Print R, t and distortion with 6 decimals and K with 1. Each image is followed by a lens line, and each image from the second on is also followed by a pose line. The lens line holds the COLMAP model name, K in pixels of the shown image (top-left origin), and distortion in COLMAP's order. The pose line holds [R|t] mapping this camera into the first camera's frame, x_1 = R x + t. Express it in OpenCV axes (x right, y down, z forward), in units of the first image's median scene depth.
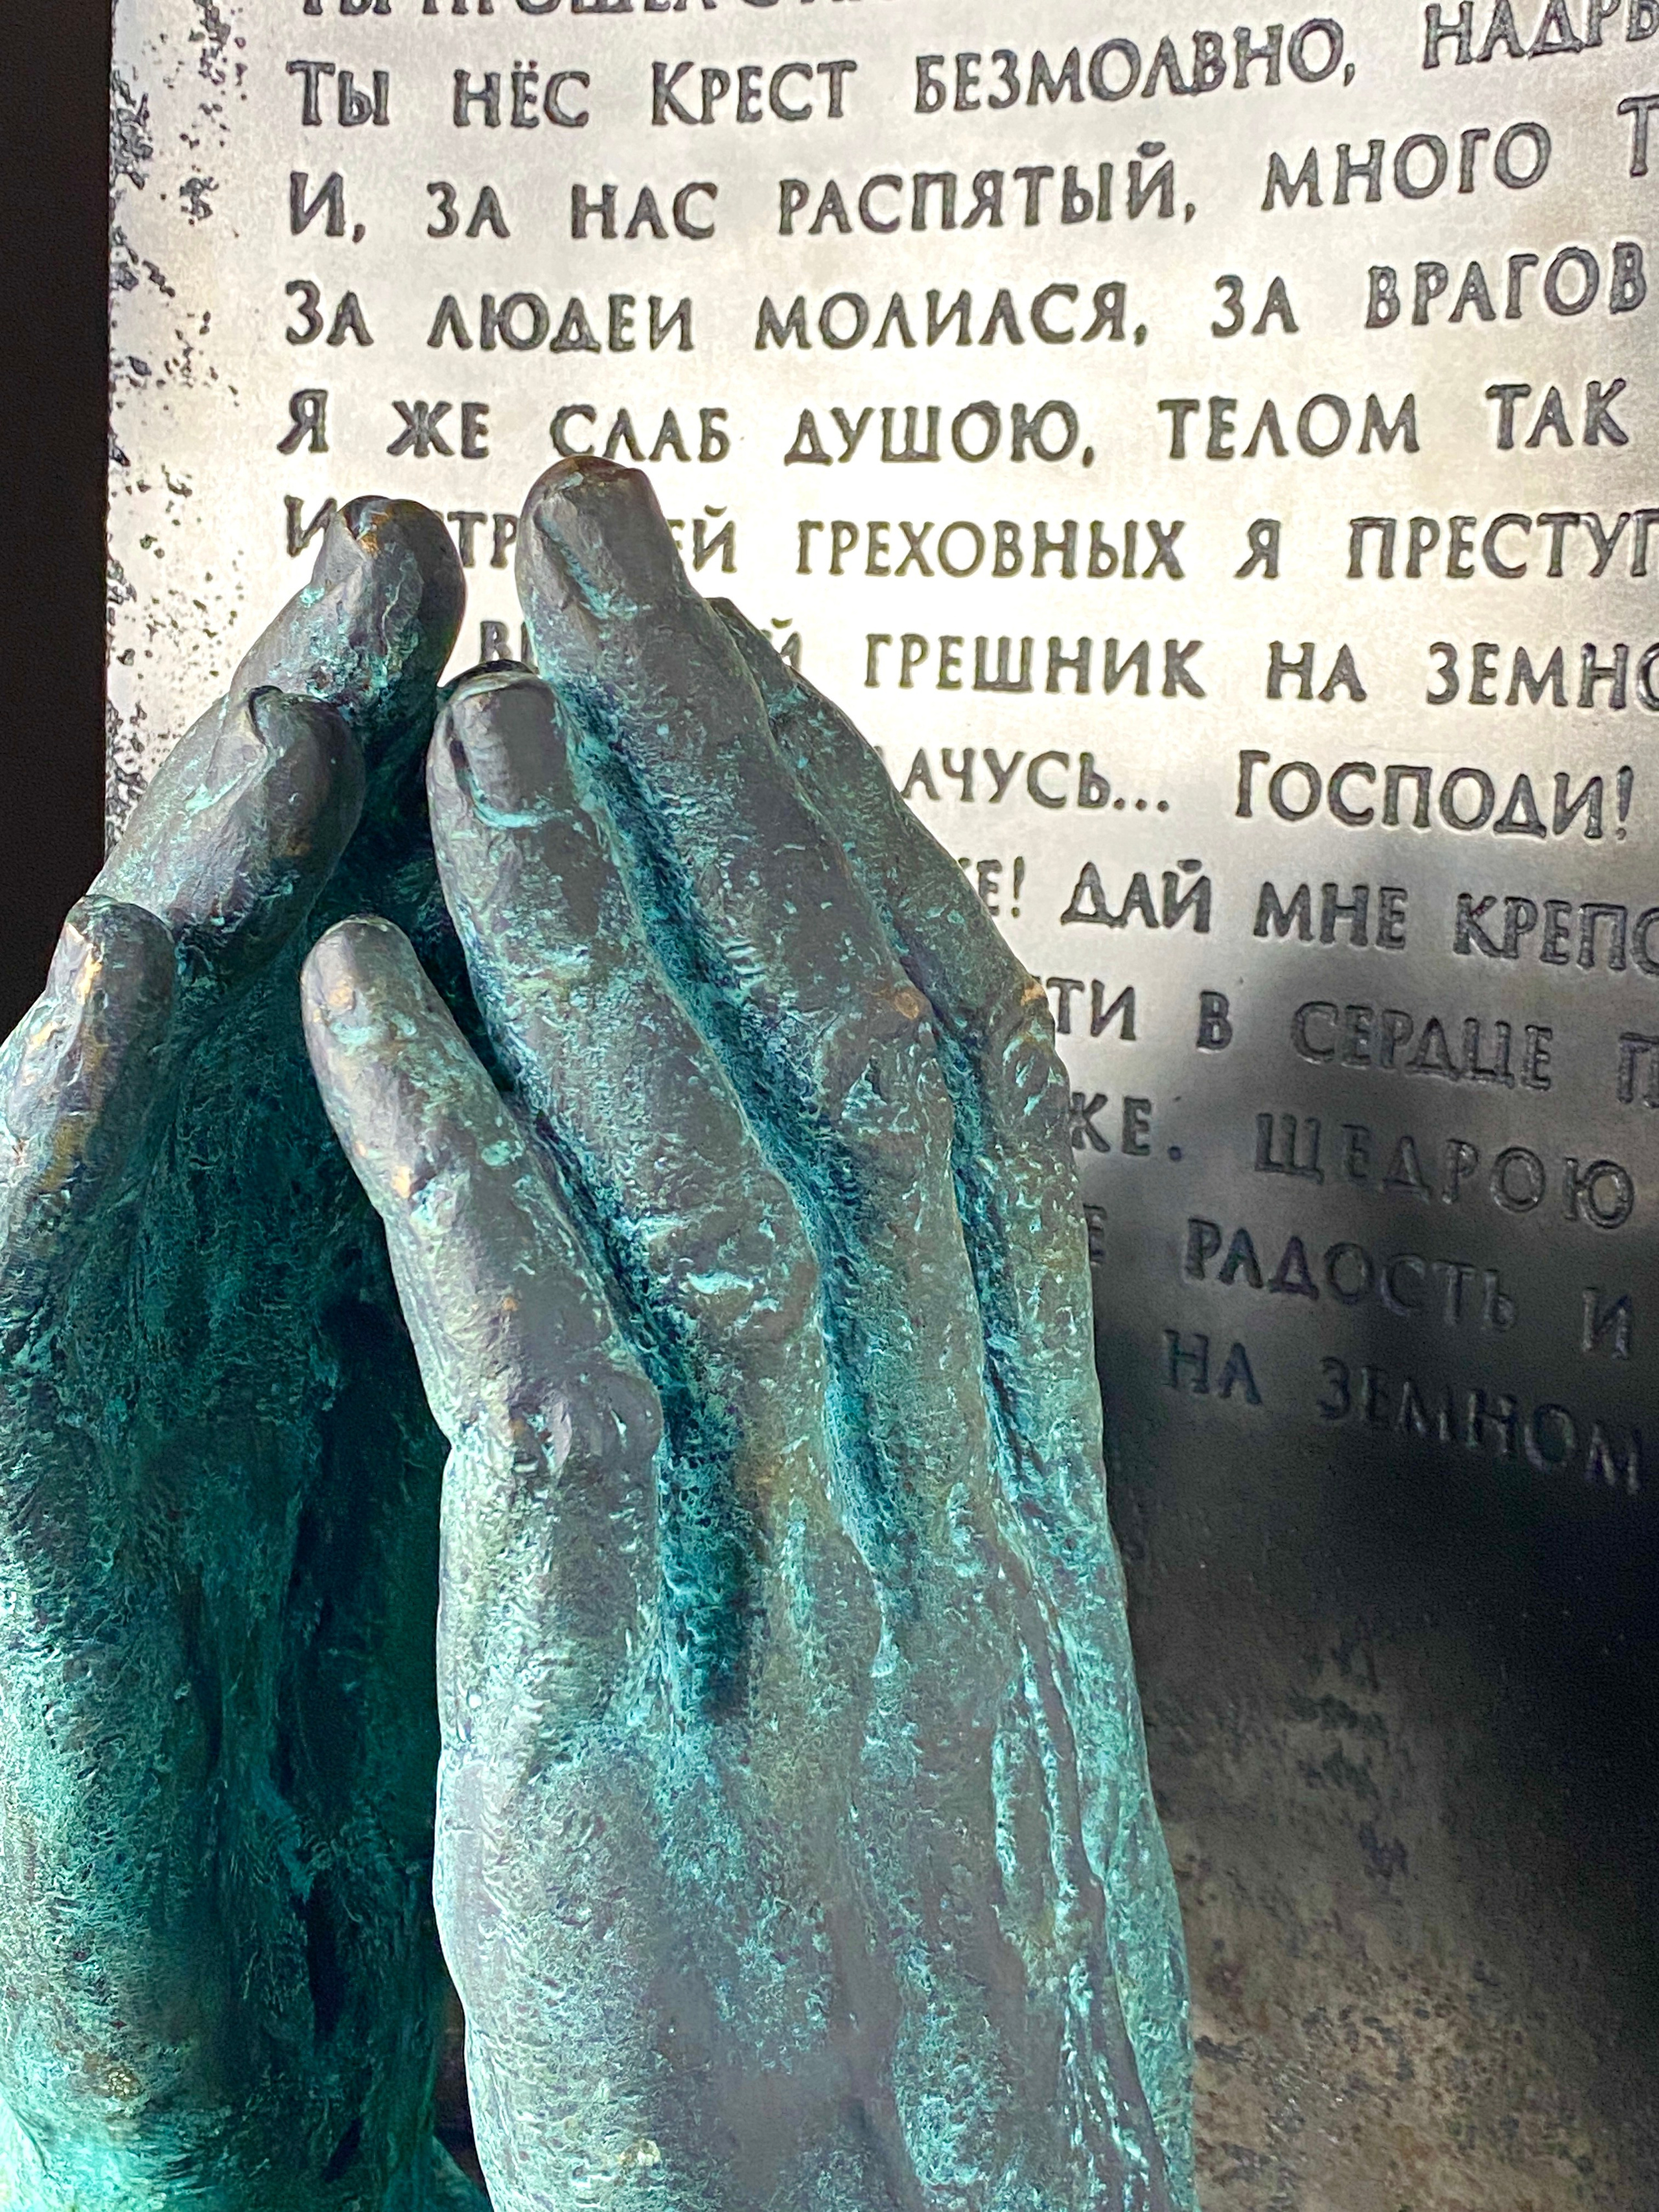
lens RADIAL K [[3045.4, 0, 829.5], [0, 3045.4, 1106.0], [0, 0, 1]] dist [0.205867, -0.728410]
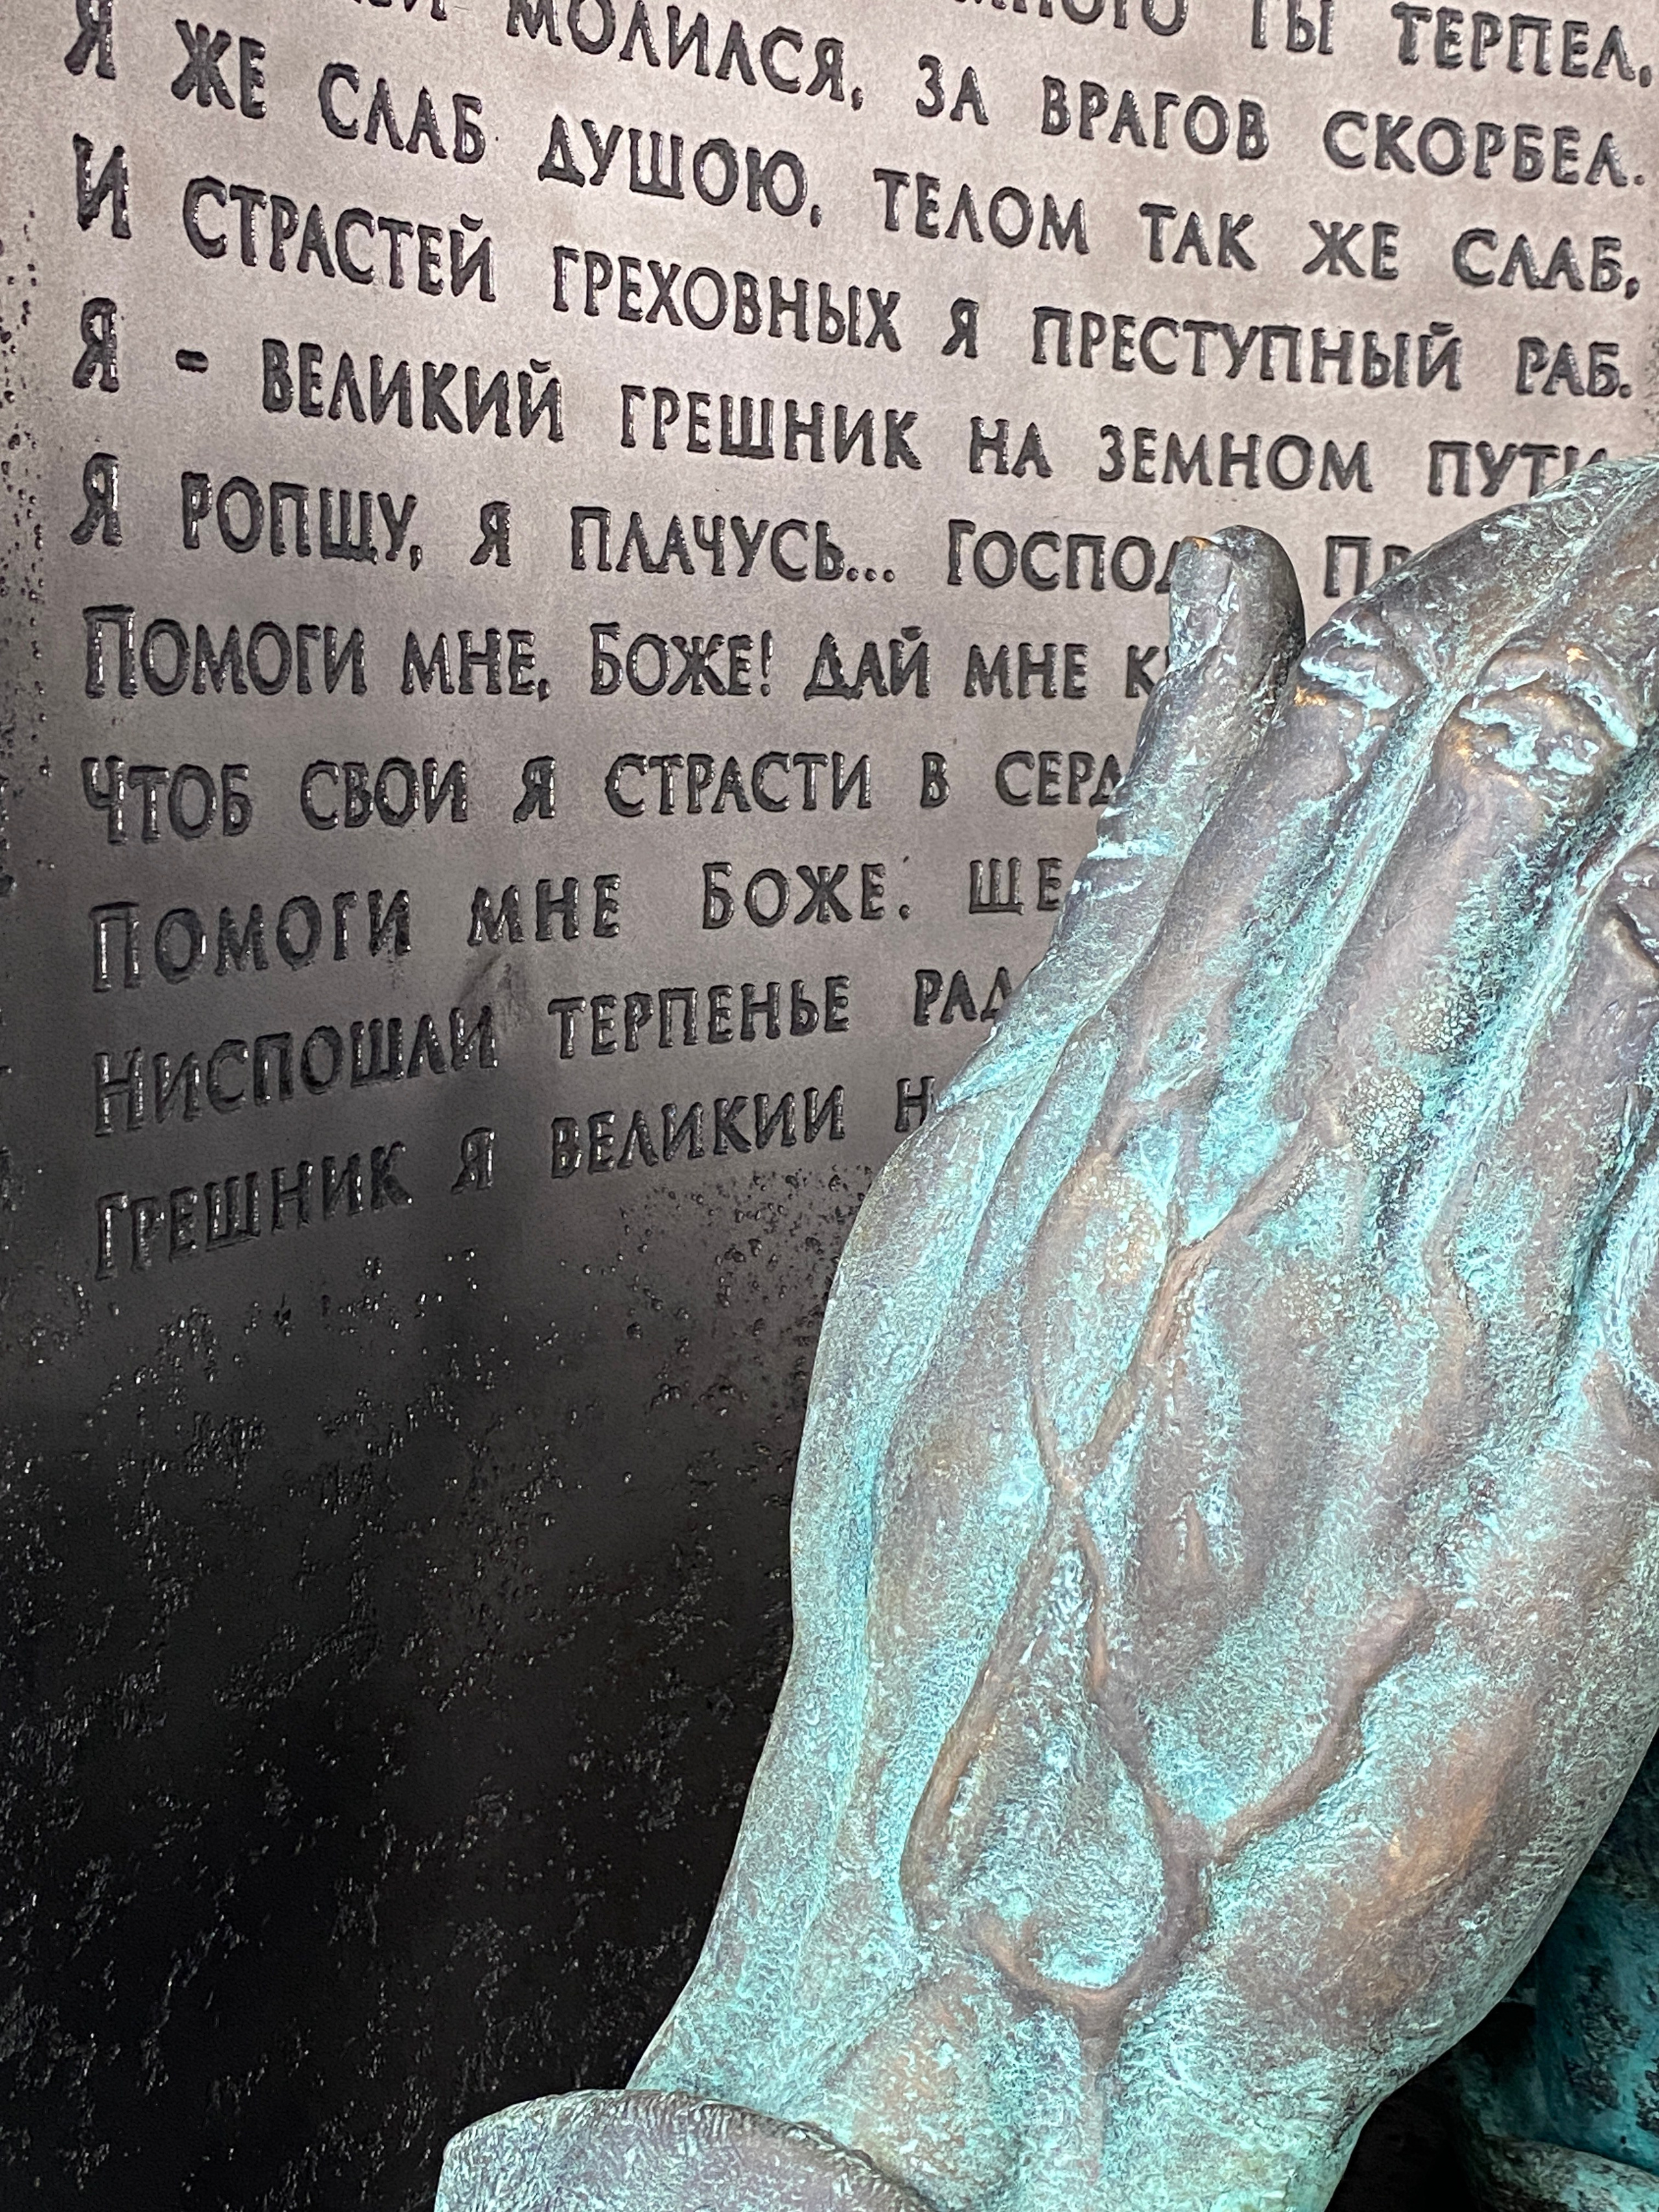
lens RADIAL K [[3045.4, 0, 829.5], [0, 3045.4, 1106.0], [0, 0, 1]] dist [0.205867, -0.728410]
pose [[0.278235, -0.178490, 0.943783, -0.896081], [0.108724, 0.982120, 0.153688, -0.082923], [-0.954340, 0.059850, 0.292666, 0.725169]]
